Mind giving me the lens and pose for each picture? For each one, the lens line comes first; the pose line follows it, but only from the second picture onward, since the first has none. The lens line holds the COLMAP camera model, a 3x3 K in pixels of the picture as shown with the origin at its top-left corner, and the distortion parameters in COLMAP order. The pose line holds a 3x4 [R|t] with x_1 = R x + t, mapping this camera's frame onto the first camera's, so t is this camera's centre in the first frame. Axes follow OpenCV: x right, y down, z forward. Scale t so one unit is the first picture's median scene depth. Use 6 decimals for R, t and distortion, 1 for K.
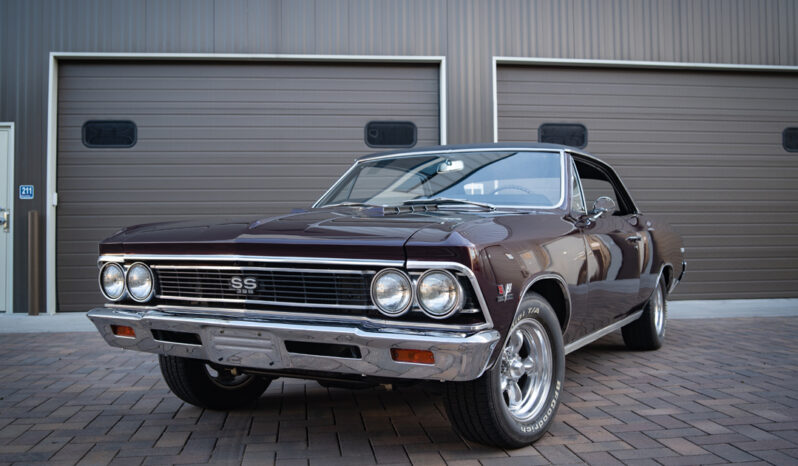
lens RADIAL K [[741.4, 0, 399.6], [0, 741.4, 203.8], [0, 0, 1]] dist [-0.058610, 0.009018]
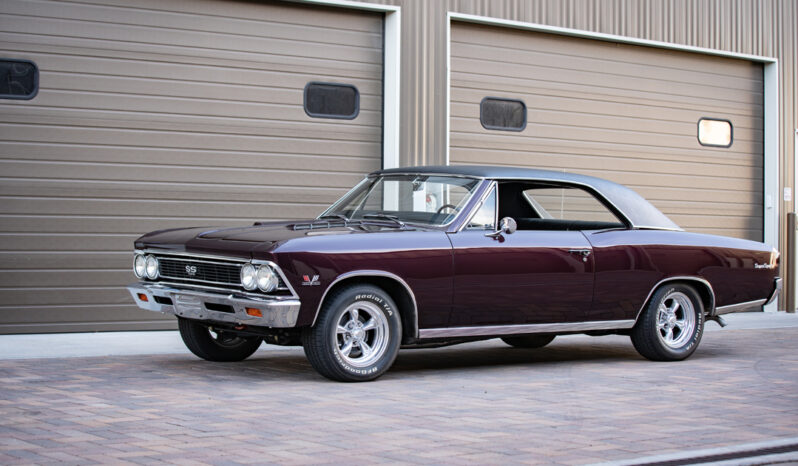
lens RADIAL K [[1636.3, 0, 399.0], [0, 1636.3, 233.0], [0, 0, 1]] dist [-0.017397, -0.024434]
pose [[0.907769, 0.032246, -0.418230, 1.603809], [-0.005532, 0.997875, 0.064929, -0.199188], [0.419435, -0.056627, 0.906018, -1.971152]]
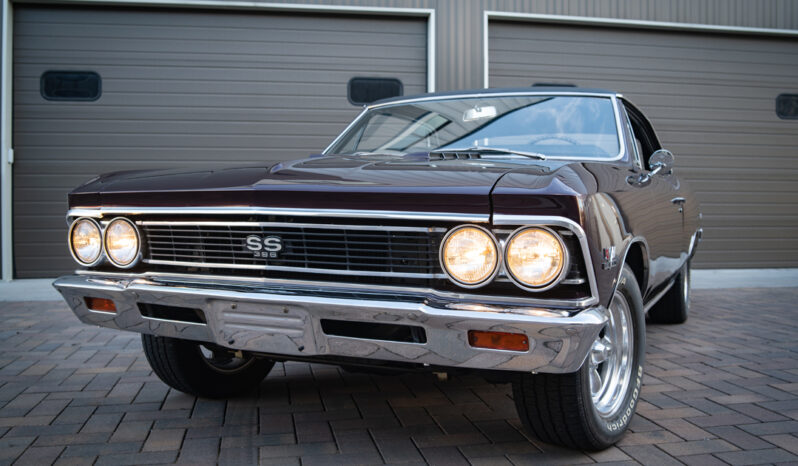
lens RADIAL K [[741.4, 0, 399.6], [0, 741.4, 203.8], [0, 0, 1]] dist [-0.058610, 0.009018]
pose [[0.998728, 0.009750, 0.049472, -0.096899], [-0.011865, 0.999020, 0.042644, 0.028253], [-0.049008, -0.043177, 0.997865, 0.206323]]
